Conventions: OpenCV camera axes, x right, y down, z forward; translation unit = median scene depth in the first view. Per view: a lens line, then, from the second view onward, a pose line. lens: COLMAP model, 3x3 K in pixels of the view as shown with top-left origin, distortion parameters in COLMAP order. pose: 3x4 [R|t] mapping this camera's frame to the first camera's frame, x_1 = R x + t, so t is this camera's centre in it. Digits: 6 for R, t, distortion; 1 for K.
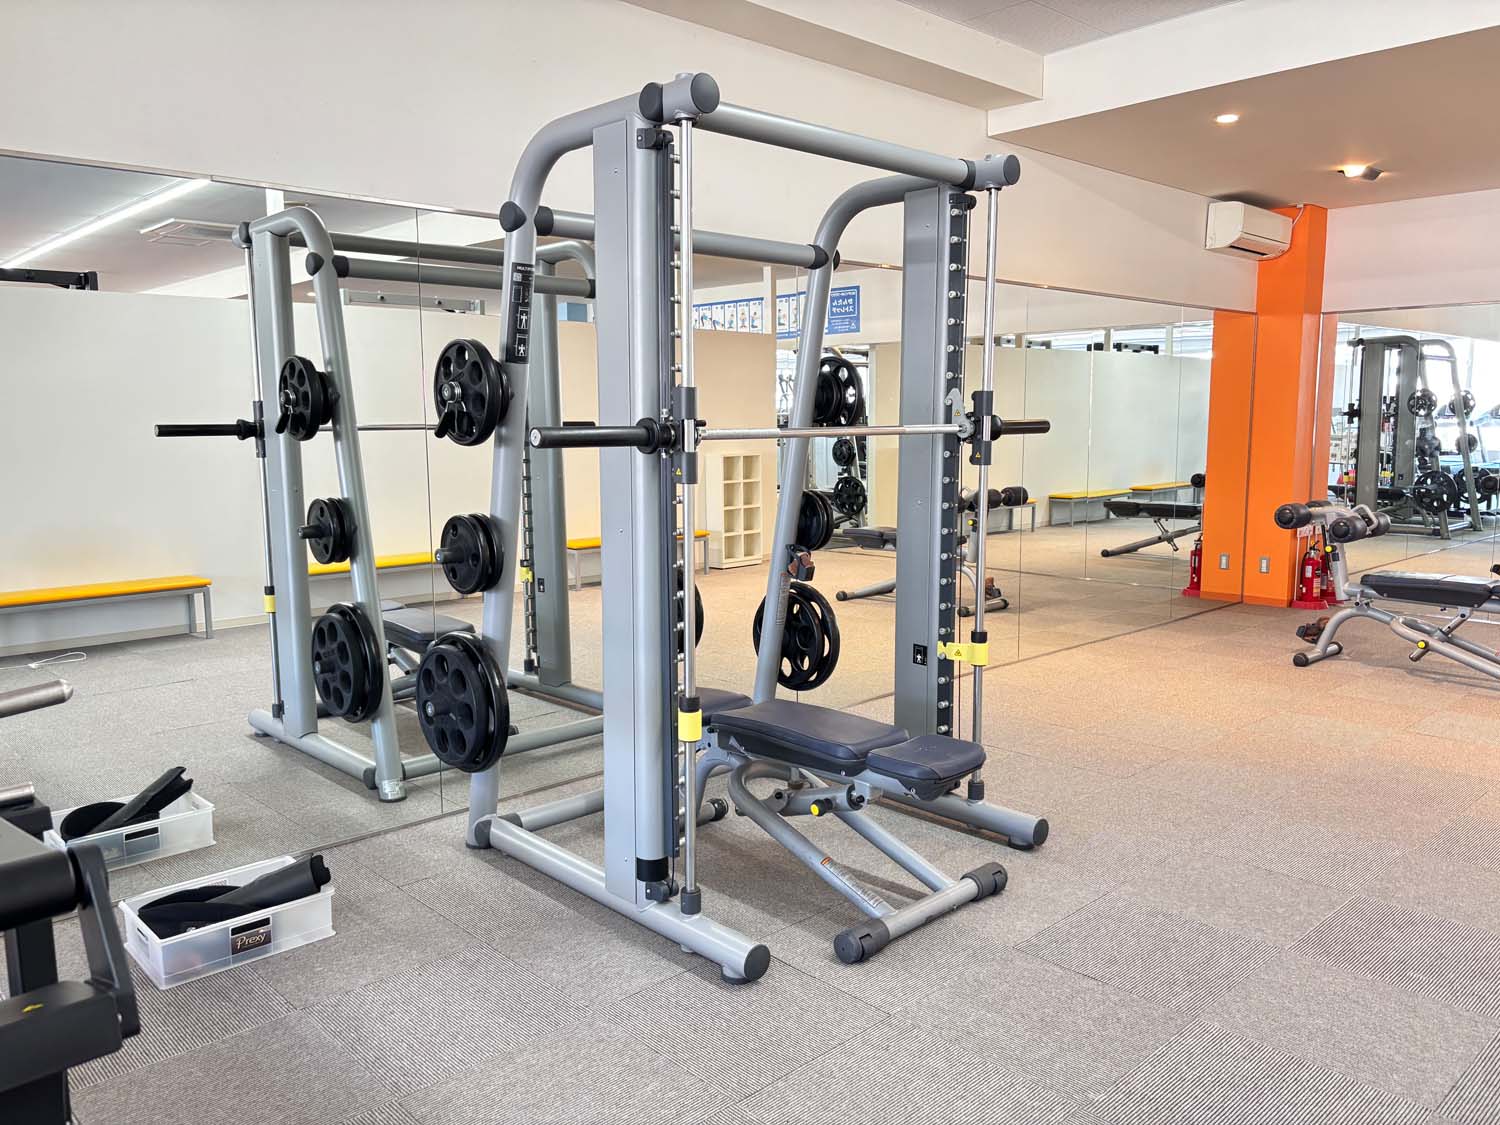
lens RADIAL K [[1136.7, 0, 760.1], [0, 1136.7, 554.1], [0, 0, 1]] dist [0.023626, -0.029794]
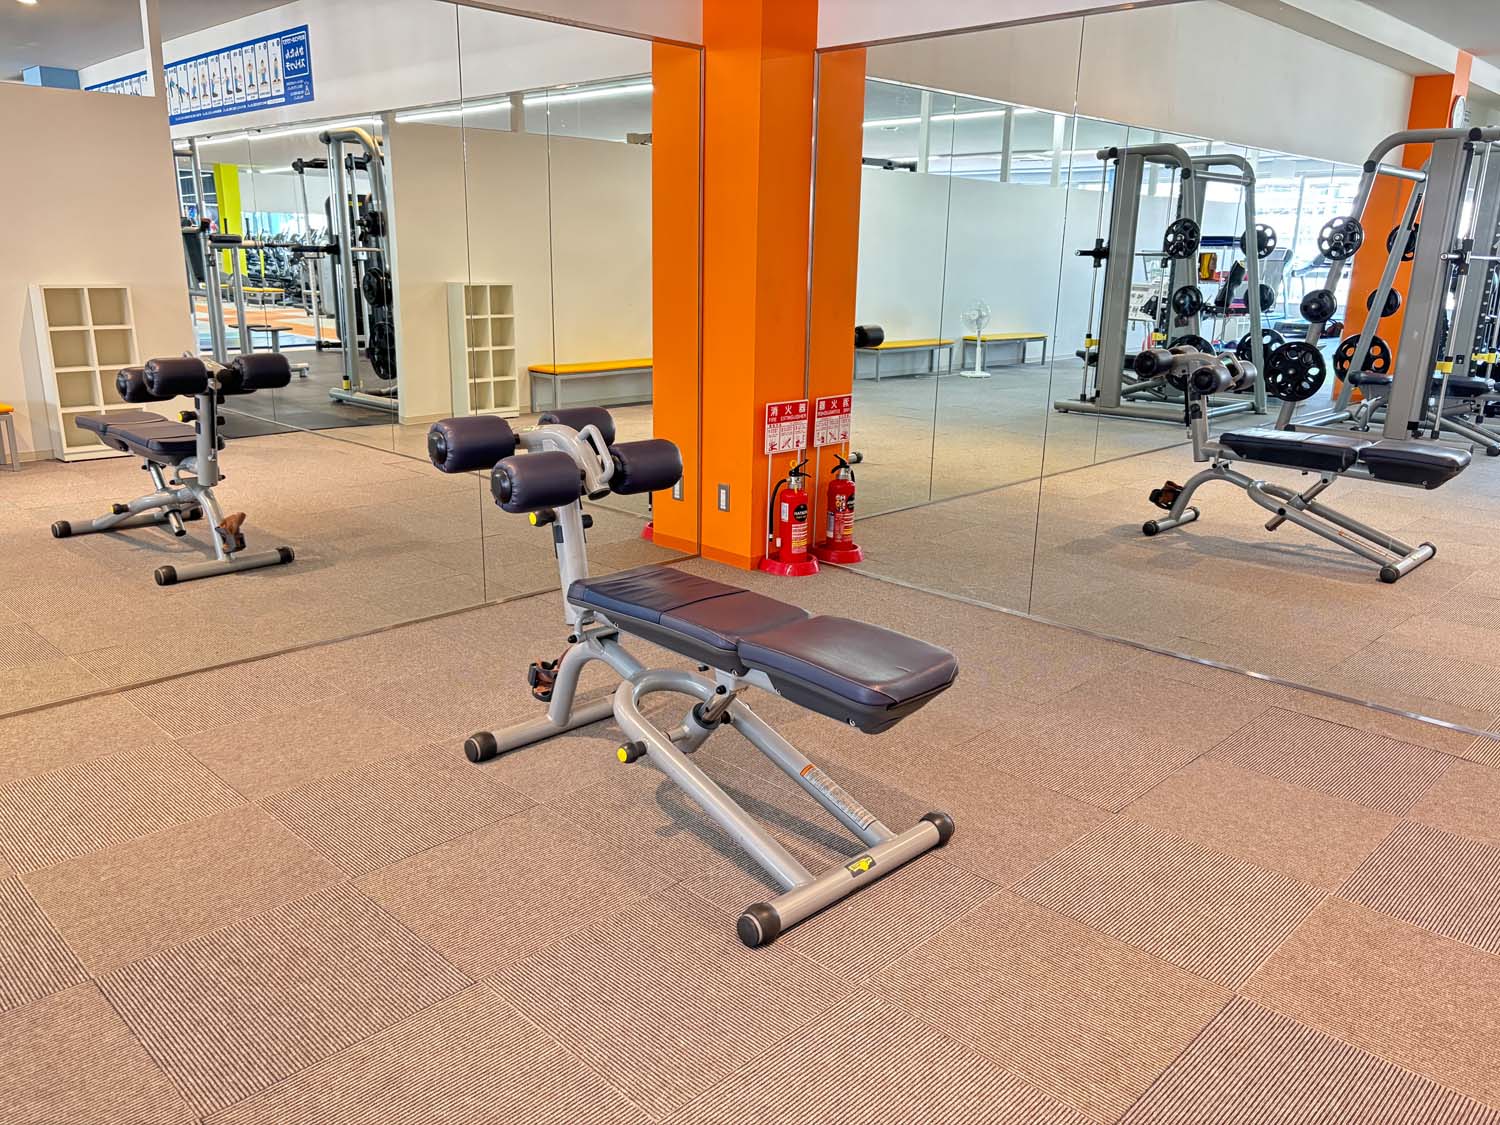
lens RADIAL K [[1136.7, 0, 738.0], [0, 1136.7, 566.2], [0, 0, 1]] dist [0.023626, -0.029794]
pose [[0.998376, 0.012025, 0.055679, 0.243636], [-0.020127, 0.988881, 0.147338, -0.024807], [-0.053289, -0.148219, 0.987518, 0.239677]]
